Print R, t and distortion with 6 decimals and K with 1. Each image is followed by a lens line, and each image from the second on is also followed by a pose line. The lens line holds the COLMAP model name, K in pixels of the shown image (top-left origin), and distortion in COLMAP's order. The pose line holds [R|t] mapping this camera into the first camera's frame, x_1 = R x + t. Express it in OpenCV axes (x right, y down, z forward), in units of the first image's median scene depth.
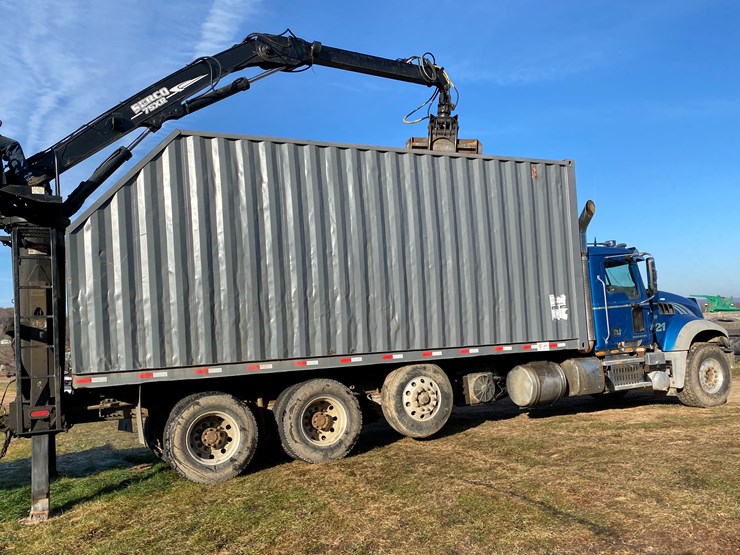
lens RADIAL K [[637.2, 0, 383.6], [0, 637.2, 331.8], [0, 0, 1]] dist [0.028649, -0.016617]
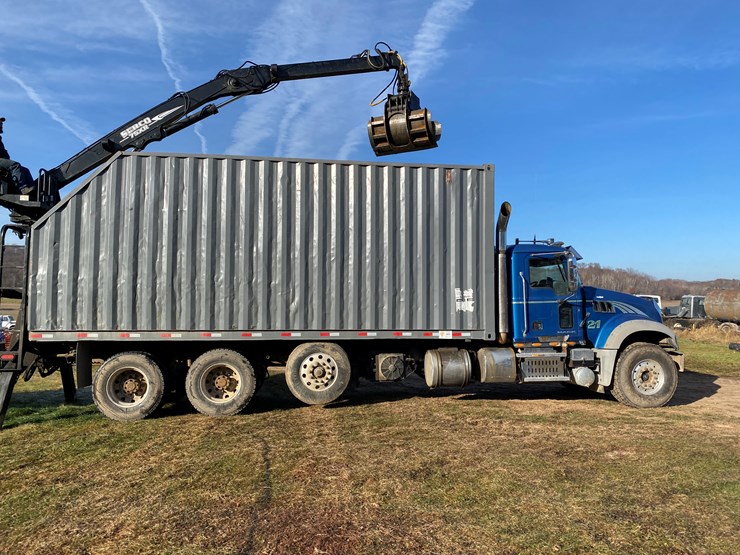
lens RADIAL K [[565.1, 0, 382.8], [0, 565.1, 288.2], [0, 0, 1]] dist [0.044581, -0.045911]
pose [[0.951443, 0.051058, -0.303561, 0.490714], [-0.057696, 0.998250, -0.012931, -0.043140], [0.302370, 0.029817, 0.952724, 0.040458]]
